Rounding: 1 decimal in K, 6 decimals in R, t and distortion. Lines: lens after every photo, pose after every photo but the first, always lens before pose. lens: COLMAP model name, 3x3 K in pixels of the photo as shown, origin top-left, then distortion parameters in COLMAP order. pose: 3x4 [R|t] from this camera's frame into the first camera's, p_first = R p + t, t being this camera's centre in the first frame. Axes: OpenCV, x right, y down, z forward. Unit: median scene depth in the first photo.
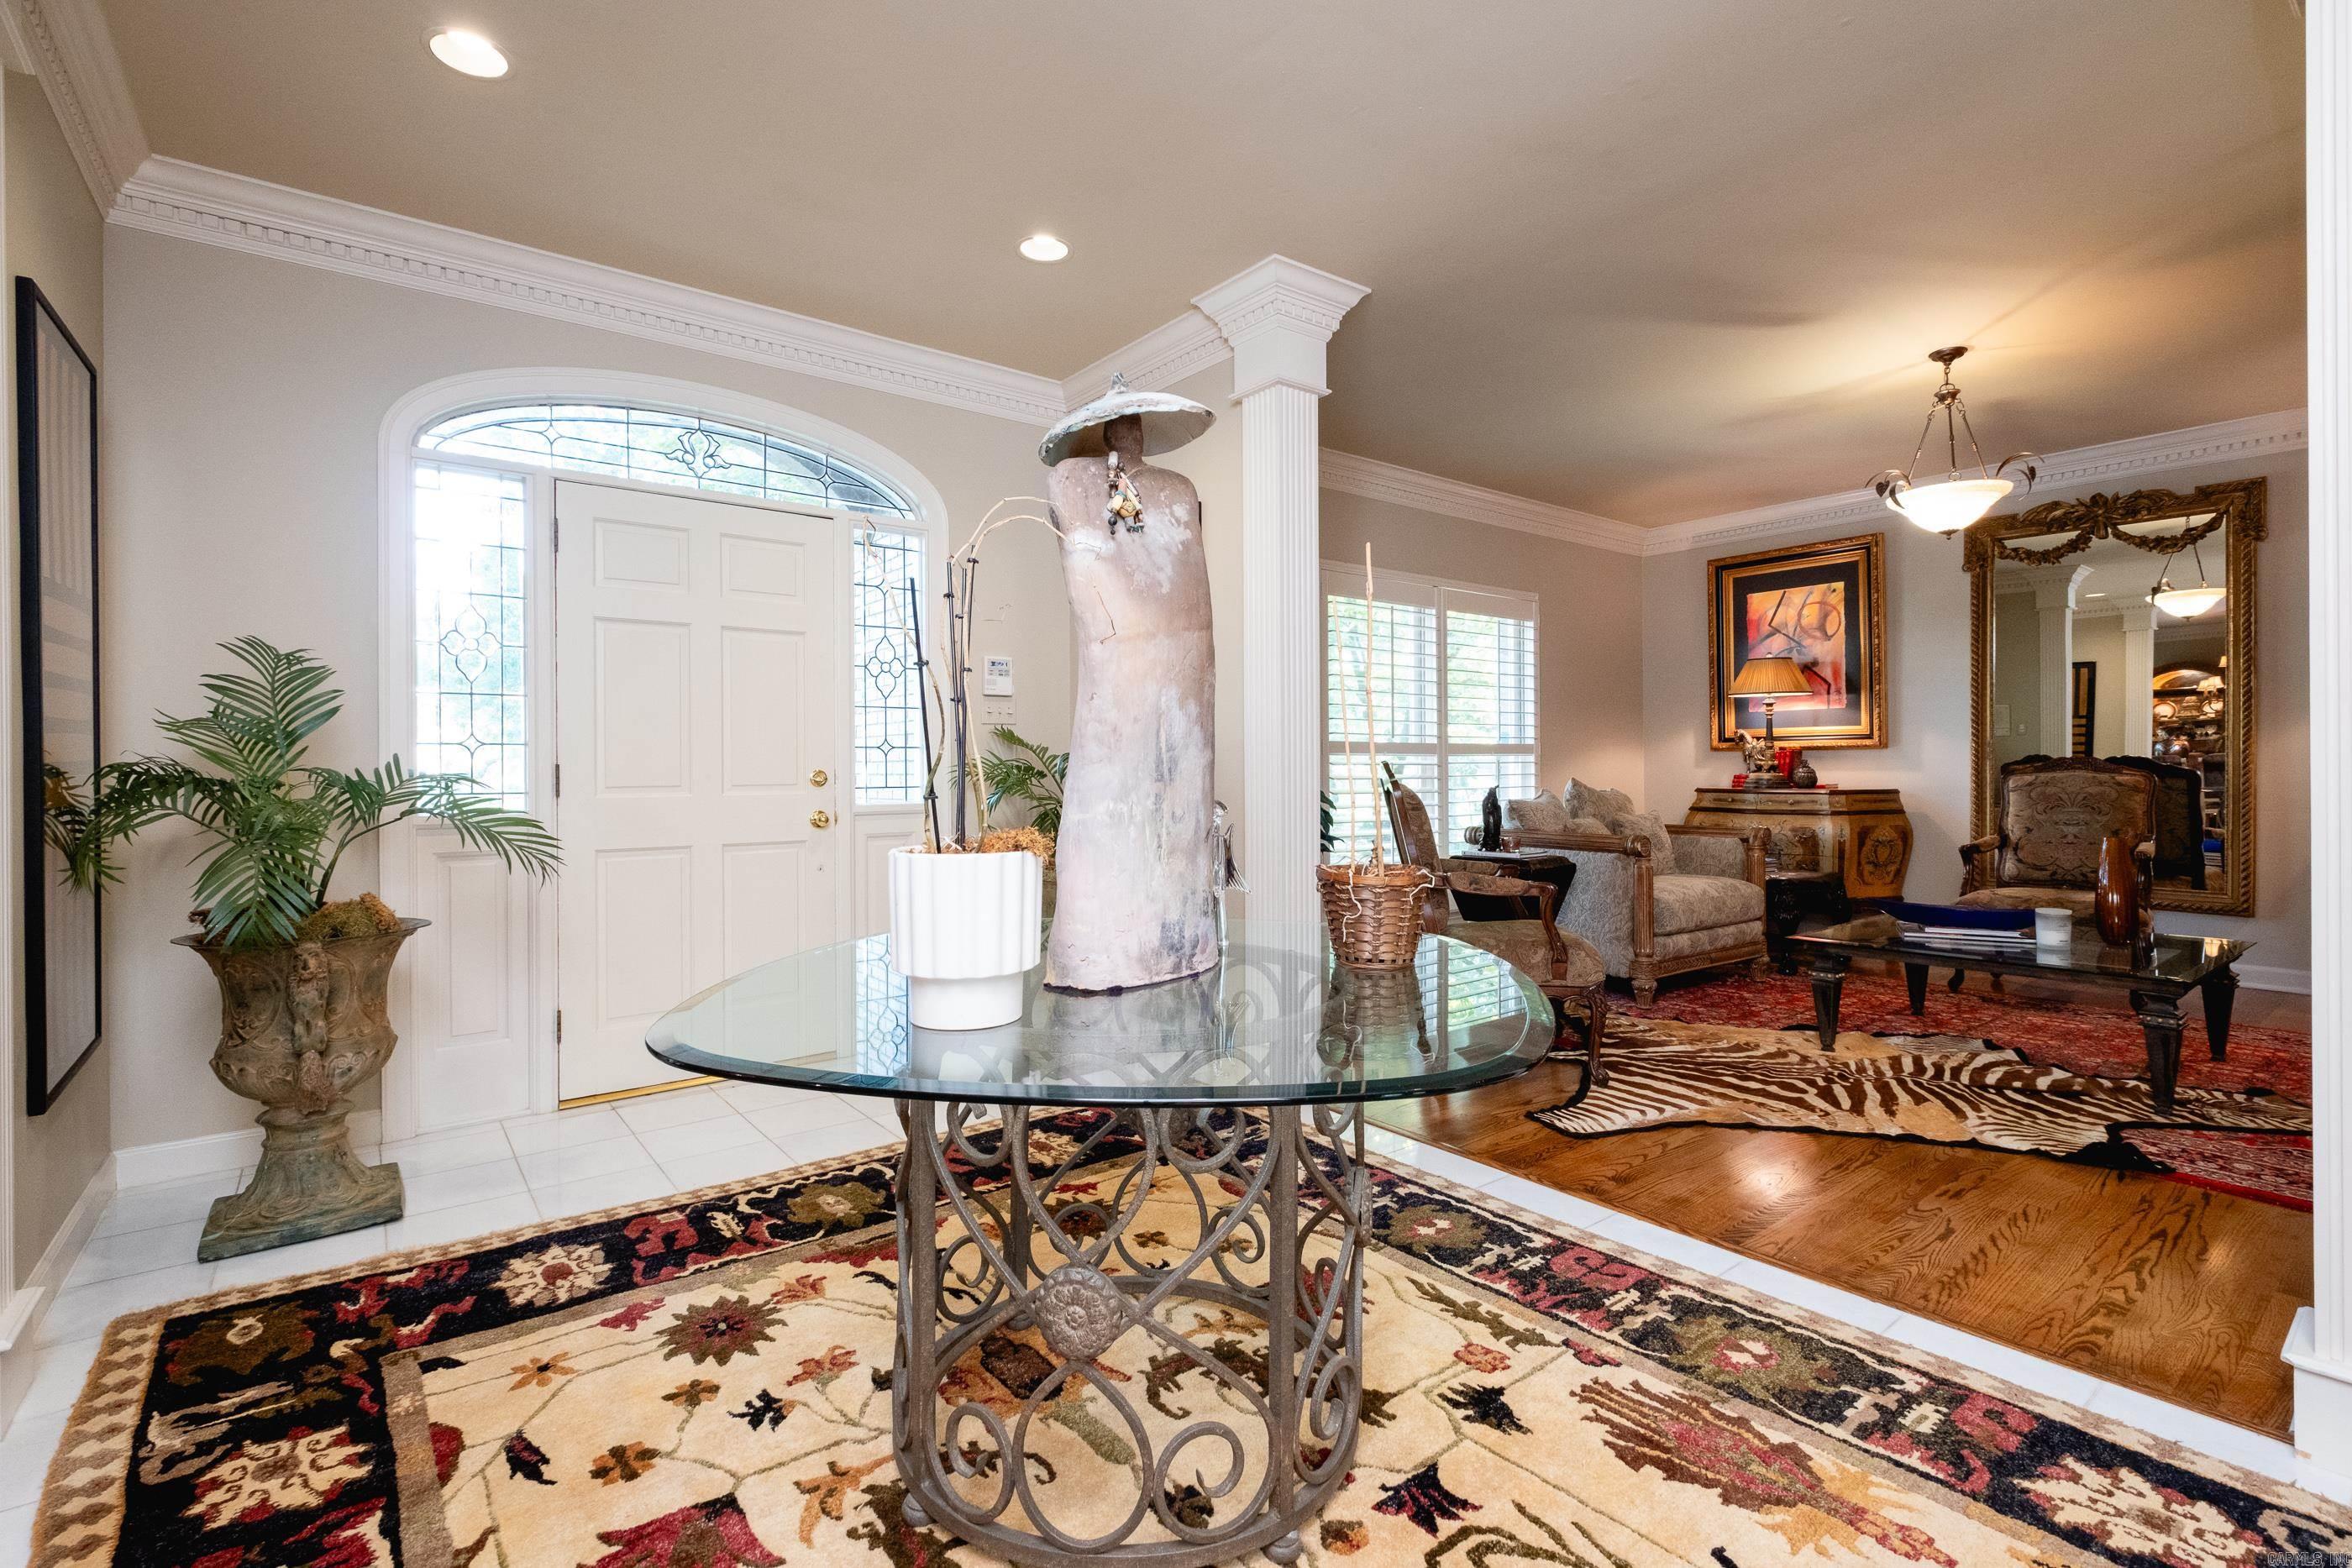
lens RADIAL K [[1064.4, 0, 1201.7], [0, 1064.4, 778.3], [0, 0, 1]] dist [-0.000313, -0.007936]
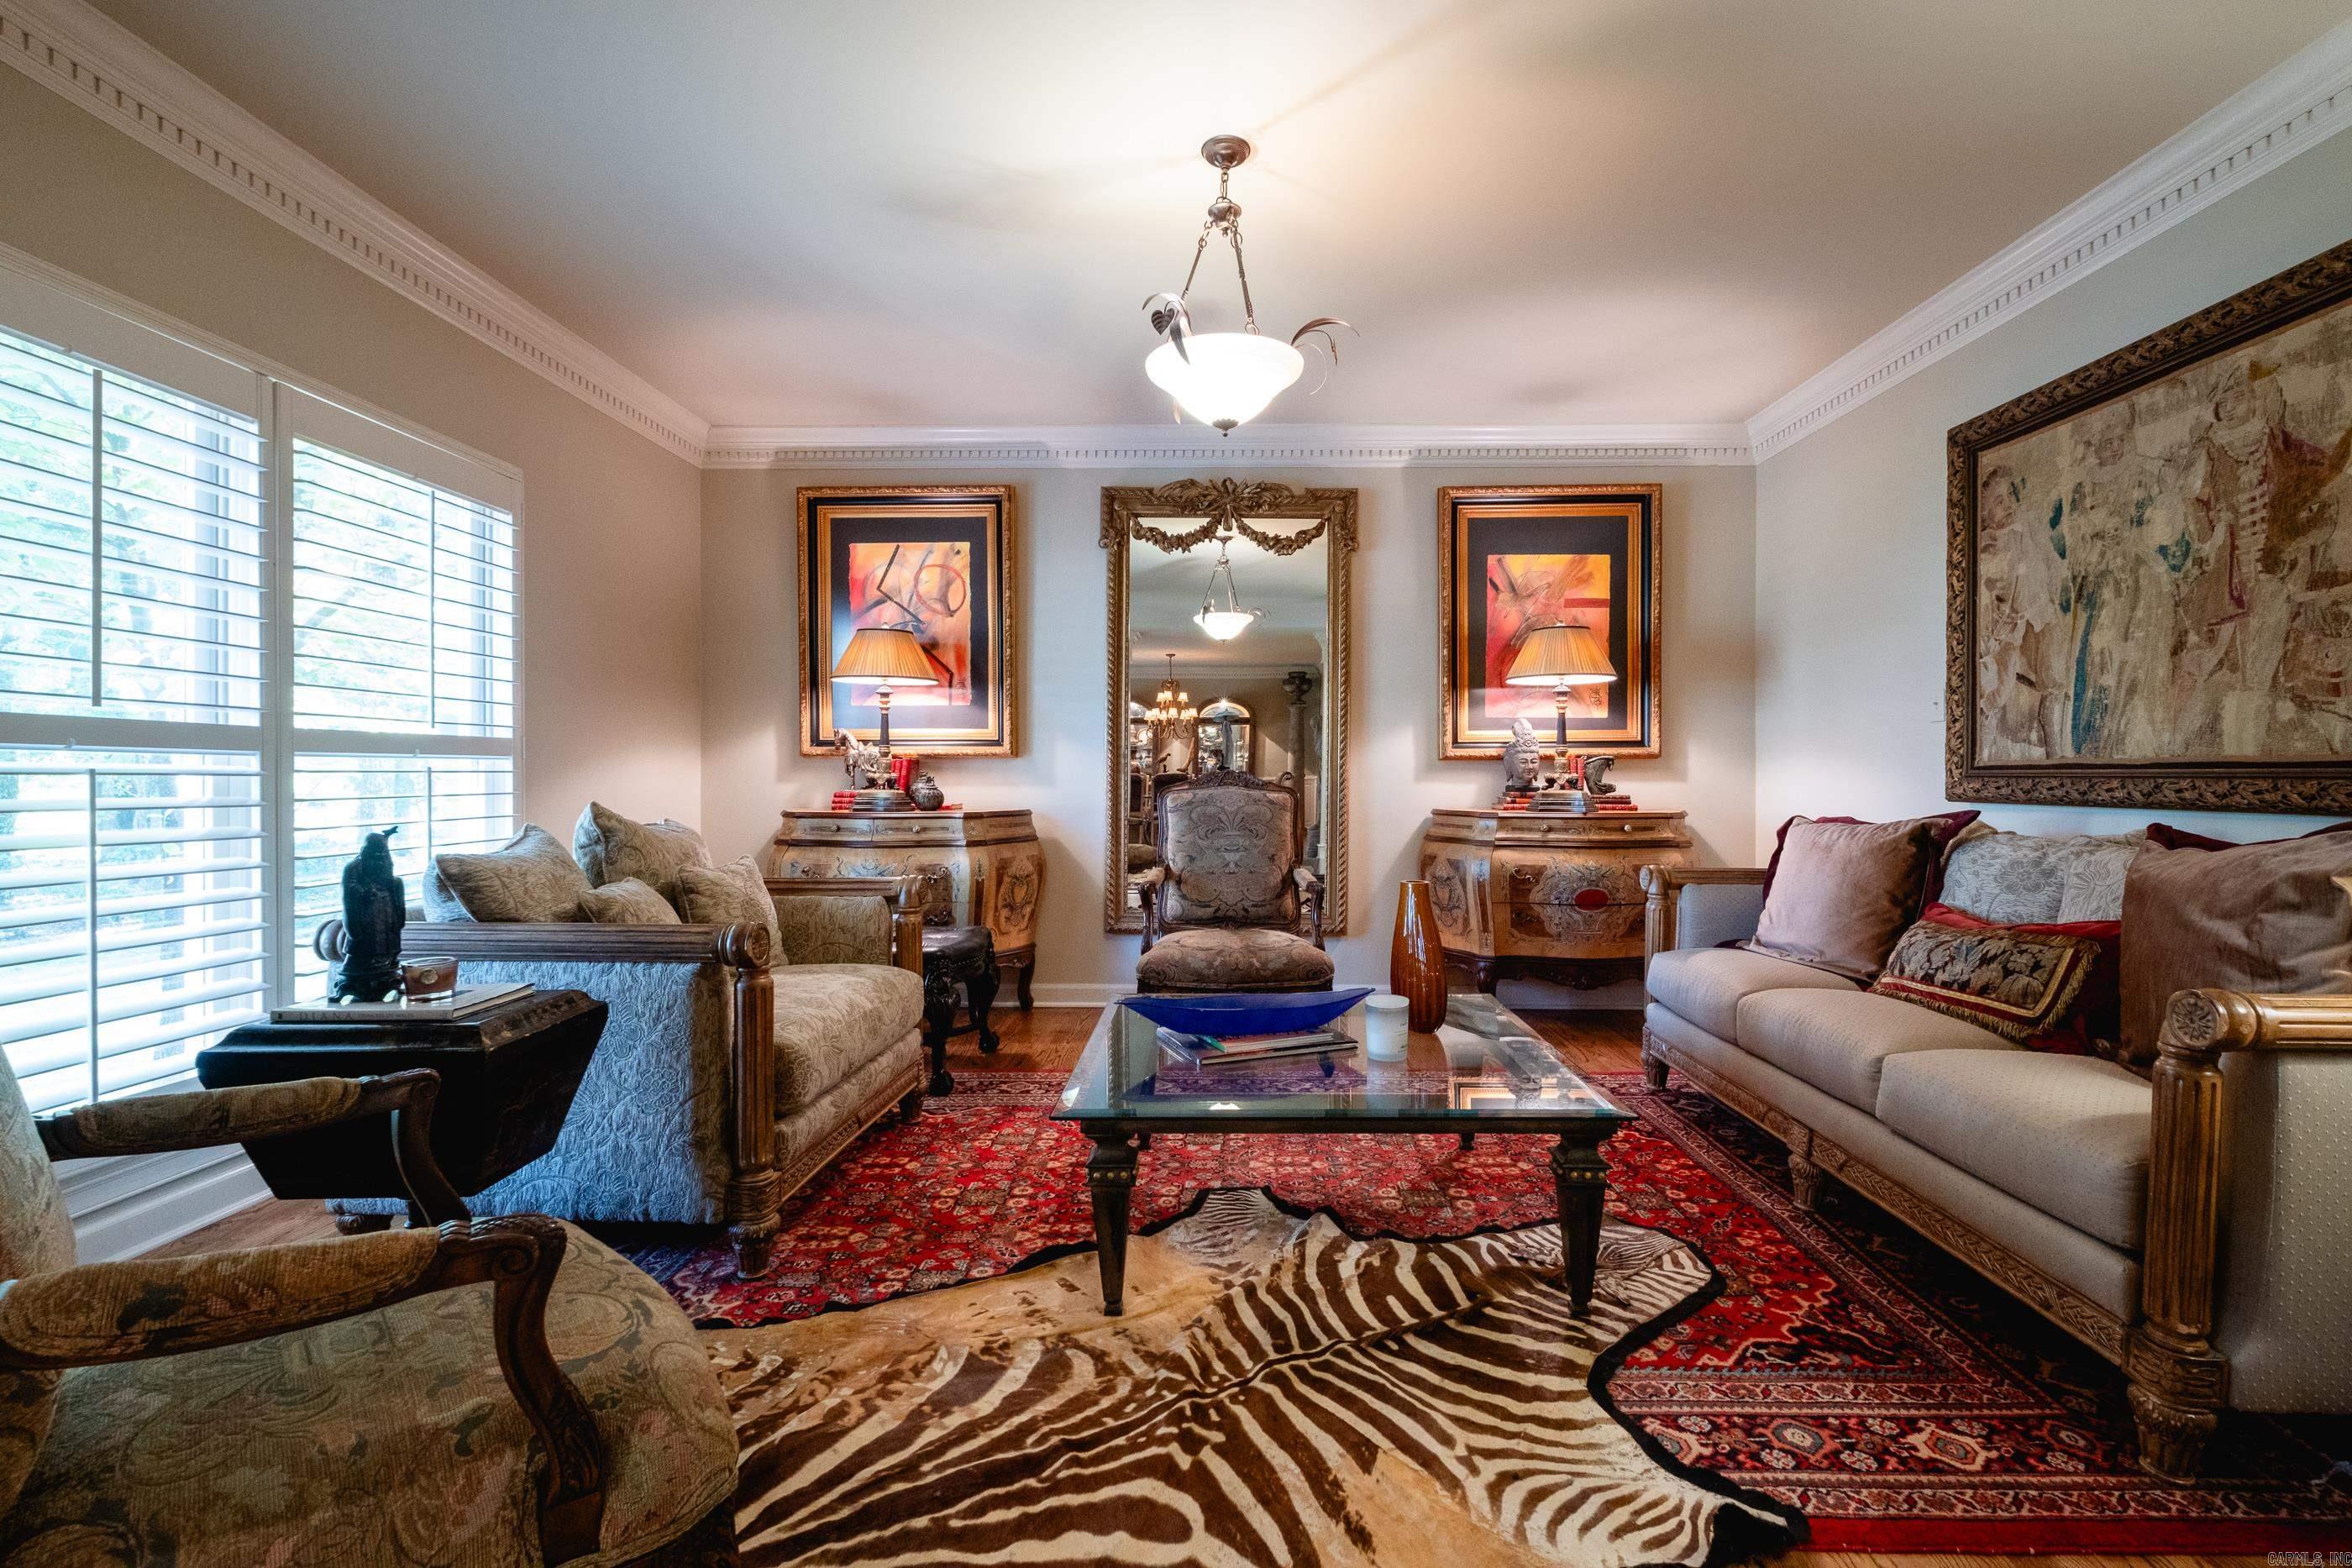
lens RADIAL K [[1064.4, 0, 1201.7], [0, 1064.4, 778.3], [0, 0, 1]] dist [-0.000313, -0.007936]
pose [[0.647948, 0.004990, 0.761669, 0.129219], [0.003674, 0.999946, -0.009677, -0.005165], [-0.761676, 0.009069, 0.647894, 0.386355]]
